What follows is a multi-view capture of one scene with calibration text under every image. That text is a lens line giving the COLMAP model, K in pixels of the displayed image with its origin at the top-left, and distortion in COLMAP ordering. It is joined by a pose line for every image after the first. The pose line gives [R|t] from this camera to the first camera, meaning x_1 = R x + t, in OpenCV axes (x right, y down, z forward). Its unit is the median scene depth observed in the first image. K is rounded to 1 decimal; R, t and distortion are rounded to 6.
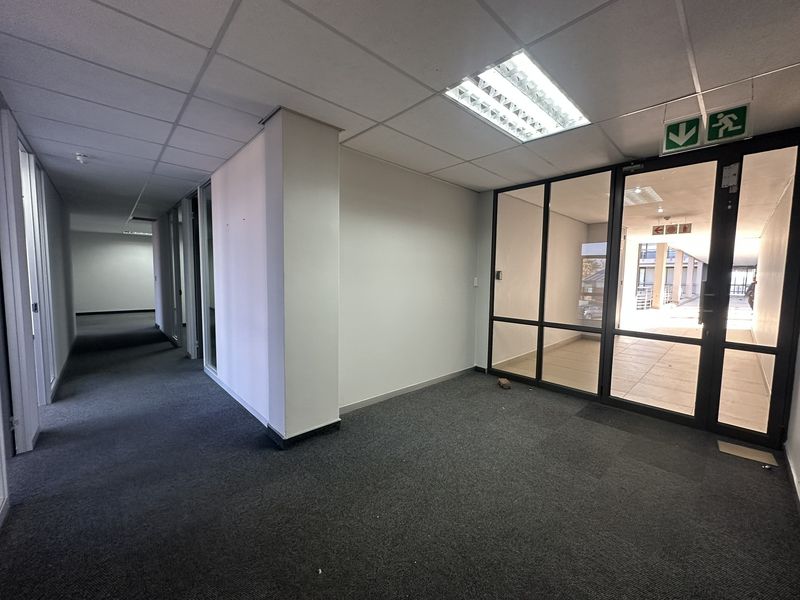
lens RADIAL K [[315.8, 0, 402.8], [0, 315.8, 297.9], [0, 0, 1]] dist [0.000745, 0.000188]
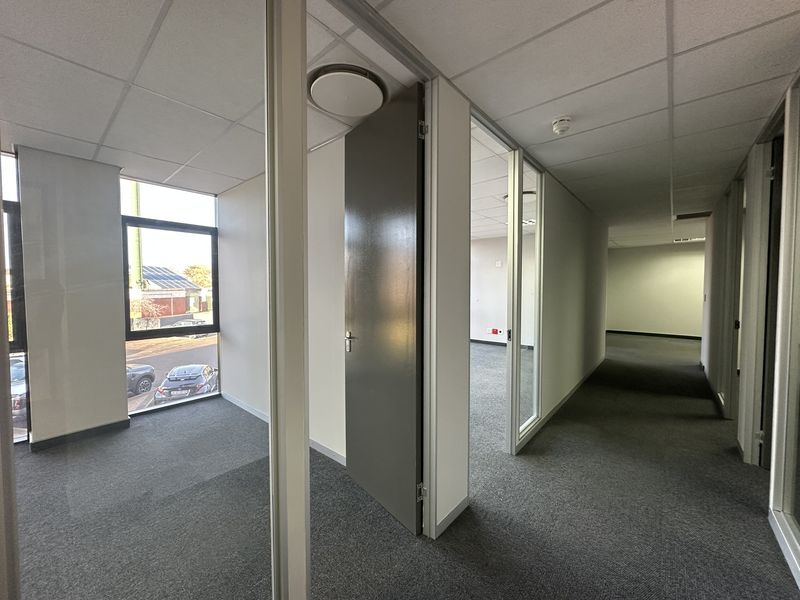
lens RADIAL K [[315.8, 0, 402.8], [0, 315.8, 297.9], [0, 0, 1]] dist [0.000745, 0.000188]
pose [[0.107321, 0.020264, -0.994018, -0.184169], [-0.072688, 0.997277, 0.012483, -0.025025], [0.991564, 0.070913, 0.108502, 0.307874]]
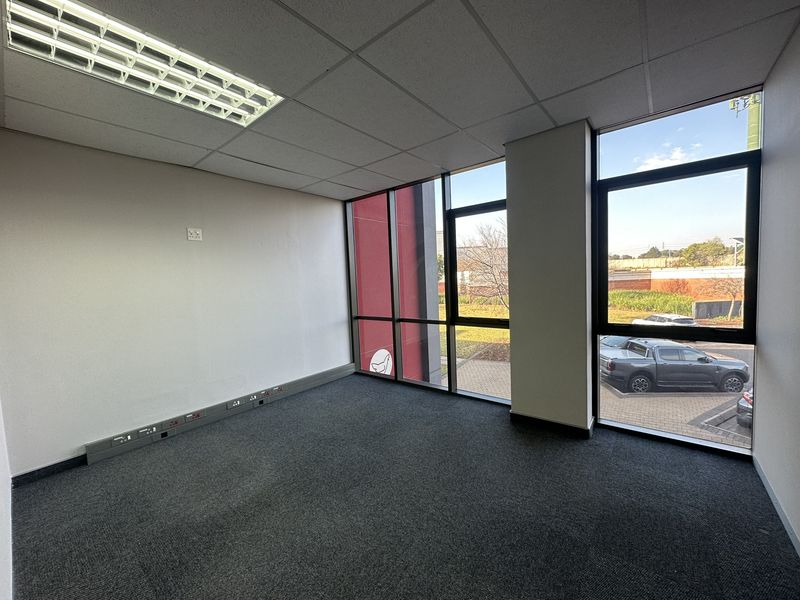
lens RADIAL K [[319.7, 0, 397.9], [0, 319.7, 299.2], [0, 0, 1]] dist [-0.000061, -0.000546]
pose [[-0.991389, 0.038073, -0.125296, -0.418370], [0.021237, 0.990881, 0.133057, -0.025640], [0.129220, 0.129250, -0.983157, 0.302660]]
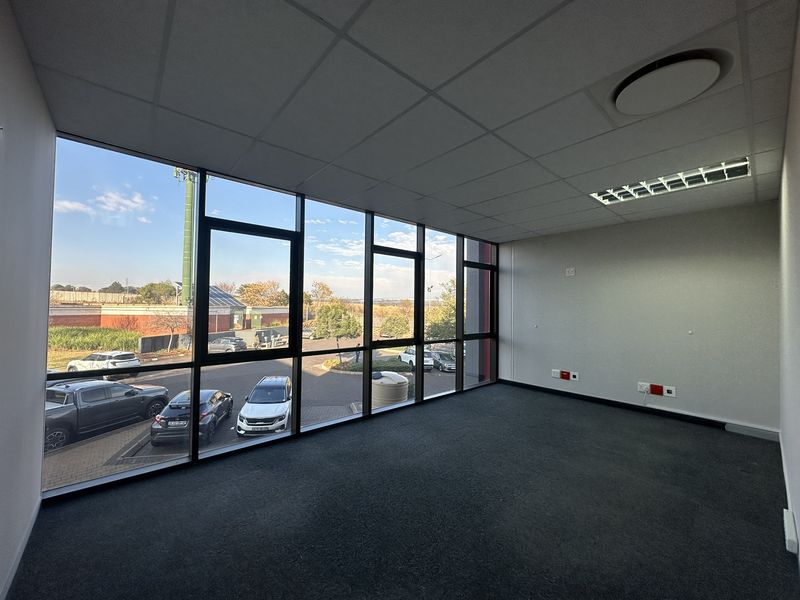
lens RADIAL K [[319.7, 0, 397.9], [0, 319.7, 299.2], [0, 0, 1]] dist [-0.000061, -0.000546]
pose [[-0.048527, -0.038166, -0.998092, -0.522024], [-0.086423, 0.995683, -0.033872, -0.032288], [0.995076, 0.084615, -0.051616, 0.408814]]
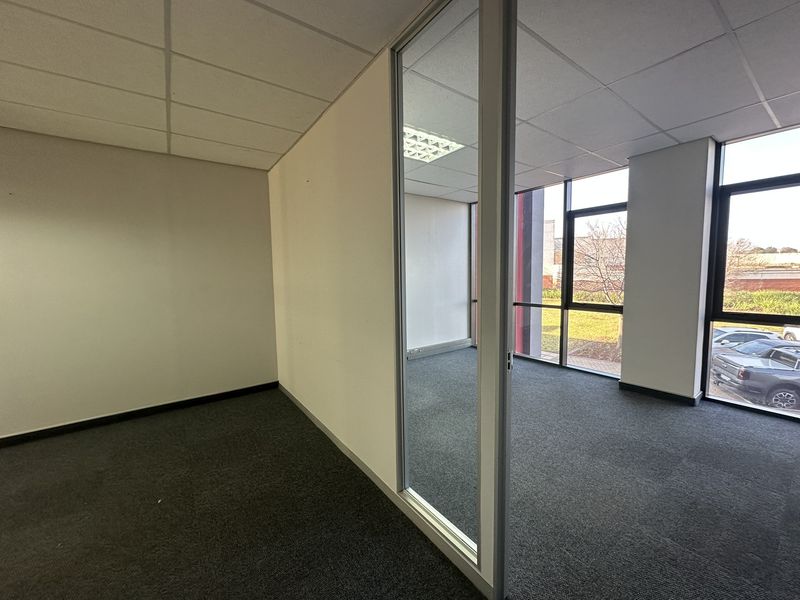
lens RADIAL K [[319.7, 0, 397.9], [0, 319.7, 299.2], [0, 0, 1]] dist [-0.000061, -0.000546]
pose [[-0.990955, -0.005947, 0.134061, -0.324401], [0.015190, 0.987626, 0.156093, -0.032991], [-0.133330, 0.156718, -0.978602, 0.461561]]
